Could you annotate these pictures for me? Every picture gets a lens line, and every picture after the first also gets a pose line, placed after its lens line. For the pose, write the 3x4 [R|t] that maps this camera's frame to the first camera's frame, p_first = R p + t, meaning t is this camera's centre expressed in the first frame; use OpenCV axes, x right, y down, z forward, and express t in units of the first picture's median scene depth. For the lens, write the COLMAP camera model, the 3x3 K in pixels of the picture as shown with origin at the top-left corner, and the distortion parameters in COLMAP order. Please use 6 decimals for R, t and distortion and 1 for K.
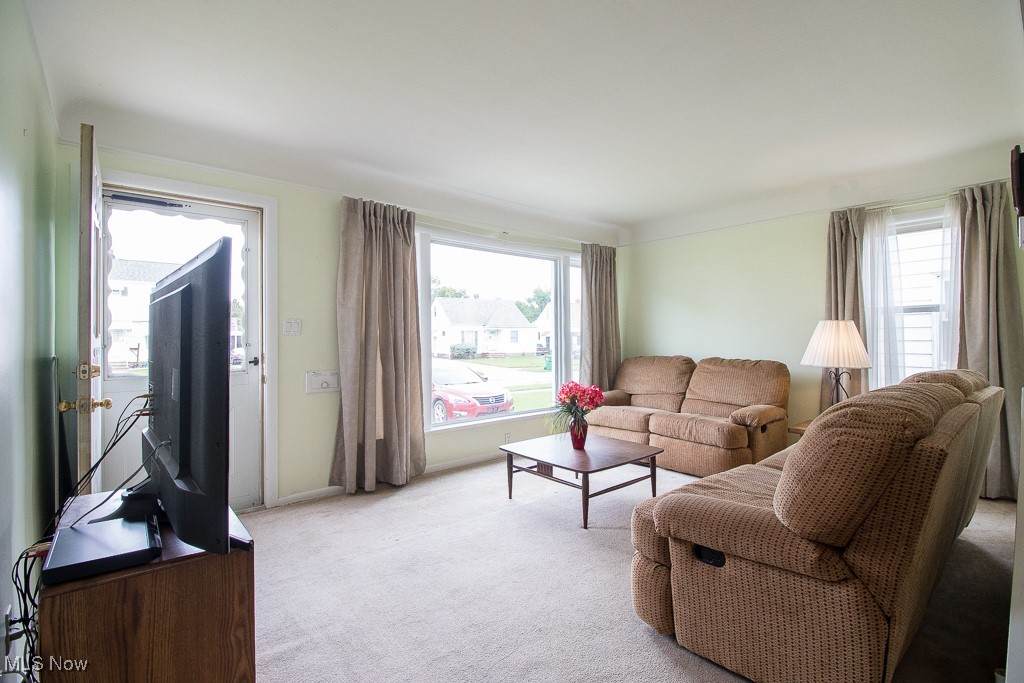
lens RADIAL K [[472.0, 0, 516.0], [0, 472.0, 339.9], [0, 0, 1]] dist [0.000069, -0.000133]
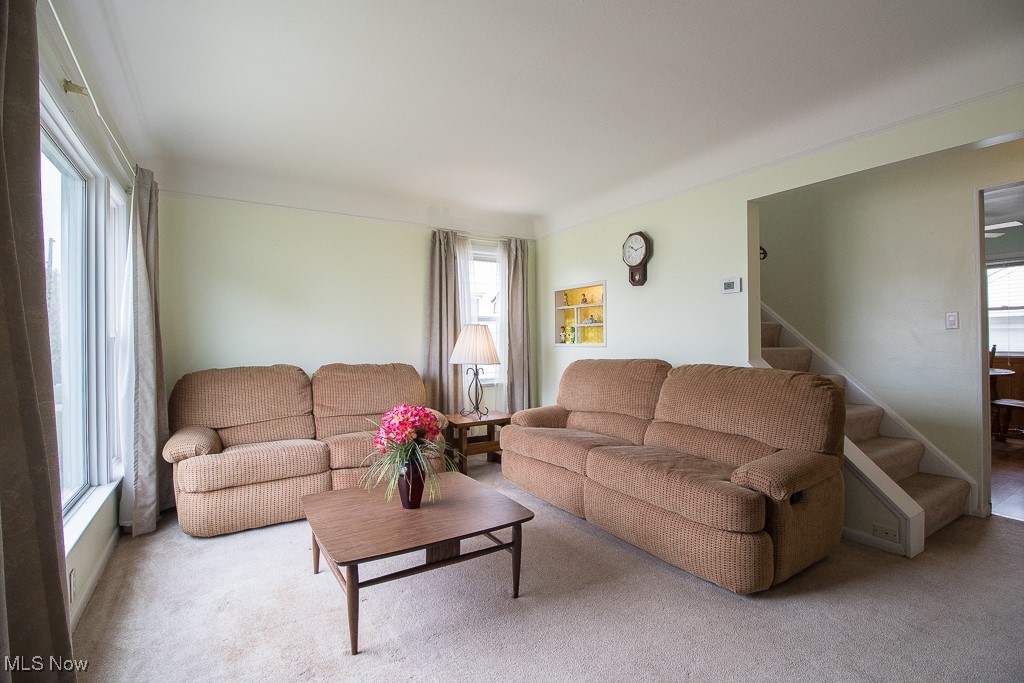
lens RADIAL K [[472.0, 0, 516.6], [0, 472.0, 337.9], [0, 0, 1]] dist [0.000069, -0.000133]
pose [[0.166492, 0.008874, 0.986003, -0.414269], [0.009915, 0.999894, -0.010673, 0.002861], [-0.985993, 0.011553, 0.166386, 0.629500]]
